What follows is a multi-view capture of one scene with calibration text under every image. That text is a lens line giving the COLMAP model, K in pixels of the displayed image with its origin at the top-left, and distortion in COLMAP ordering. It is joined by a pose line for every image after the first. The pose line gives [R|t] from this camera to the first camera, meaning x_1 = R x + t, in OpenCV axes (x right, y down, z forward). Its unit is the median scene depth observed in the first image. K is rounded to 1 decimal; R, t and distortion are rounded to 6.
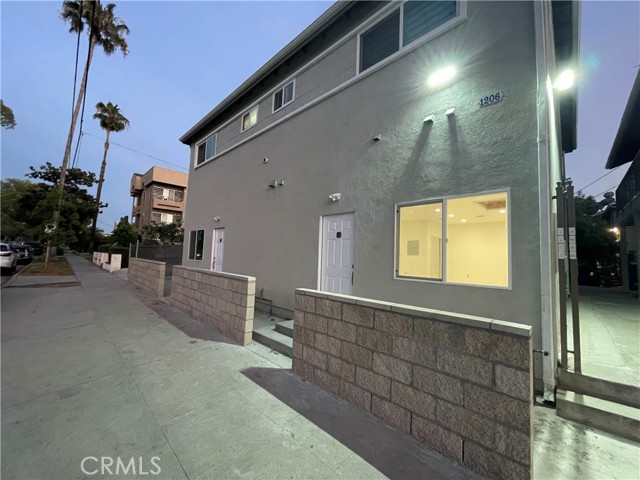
lens RADIAL K [[258.4, 0, 320.0], [0, 258.4, 240.0], [0, 0, 1]] dist [-0.000893, 0.000006]
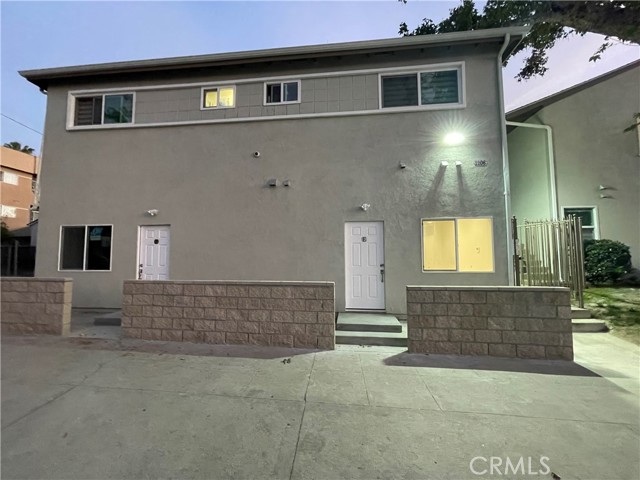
lens RADIAL K [[258.4, 0, 320.0], [0, 258.4, 240.0], [0, 0, 1]] dist [-0.000893, 0.000006]
pose [[0.784180, -0.003355, 0.620524, -1.109843], [-0.008548, 0.999832, 0.016208, -0.046179], [-0.620475, -0.018014, 0.784020, 0.274651]]
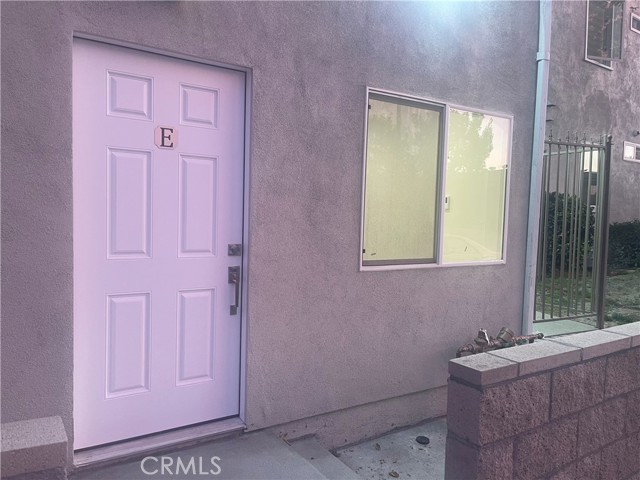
lens RADIAL K [[487.1, 0, 320.0], [0, 487.1, 240.0], [0, 0, 1]] dist [0.002926, 0.001326]
pose [[0.209292, -0.091220, 0.973589, -0.537079], [-0.088399, 0.989798, 0.111741, 0.020445], [-0.973849, -0.109451, 0.199093, 0.998010]]
